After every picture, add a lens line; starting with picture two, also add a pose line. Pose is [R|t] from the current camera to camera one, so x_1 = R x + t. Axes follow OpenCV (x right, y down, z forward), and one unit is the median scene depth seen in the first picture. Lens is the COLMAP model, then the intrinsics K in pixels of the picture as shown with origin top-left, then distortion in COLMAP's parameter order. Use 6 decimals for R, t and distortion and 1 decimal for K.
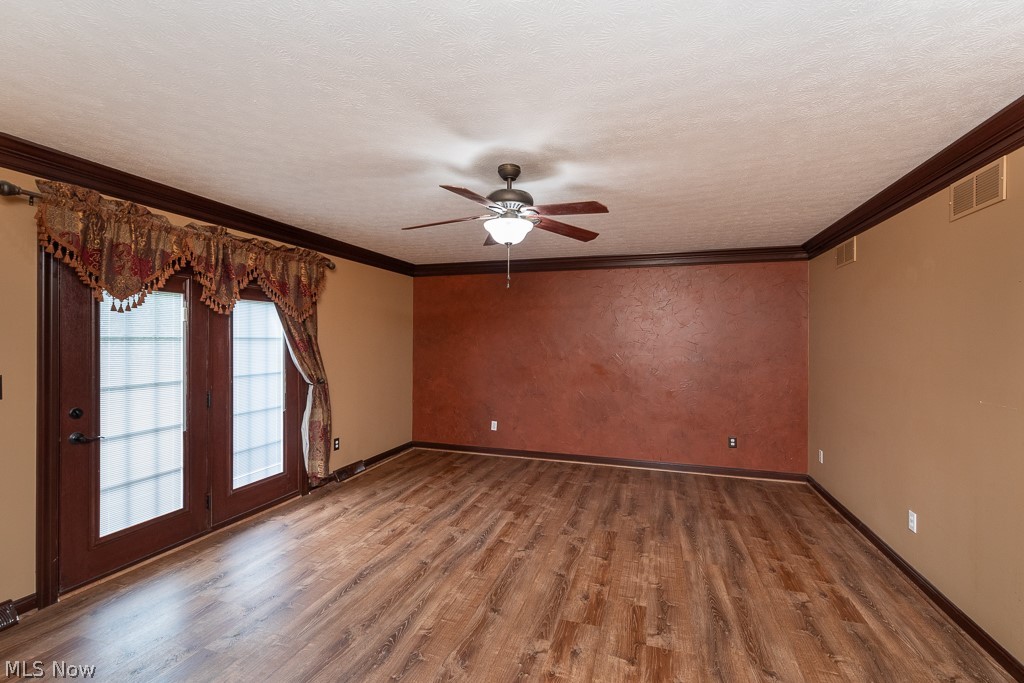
lens RADIAL K [[434.0, 0, 506.5], [0, 434.0, 343.9], [0, 0, 1]] dist [0.004073, -0.000134]
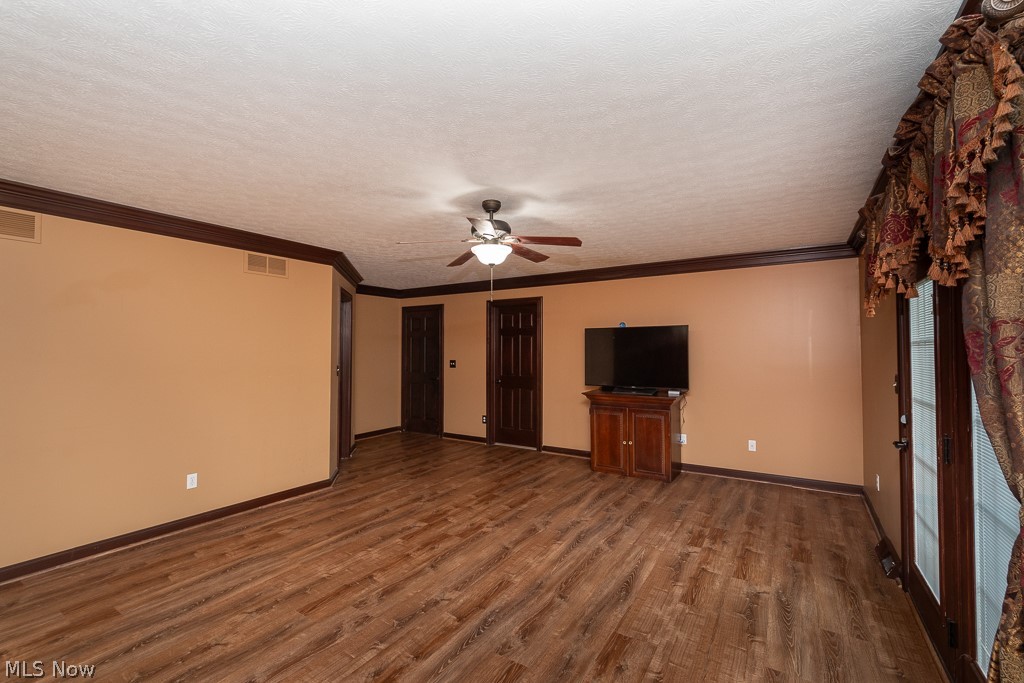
lens RADIAL K [[434.0, 0, 509.8], [0, 434.0, 340.5], [0, 0, 1]] dist [0.004073, -0.000134]
pose [[-0.965094, 0.000308, 0.261903, -0.339465], [-0.003291, 0.999906, -0.013305, -0.003806], [-0.261883, -0.013702, -0.965002, 2.017160]]
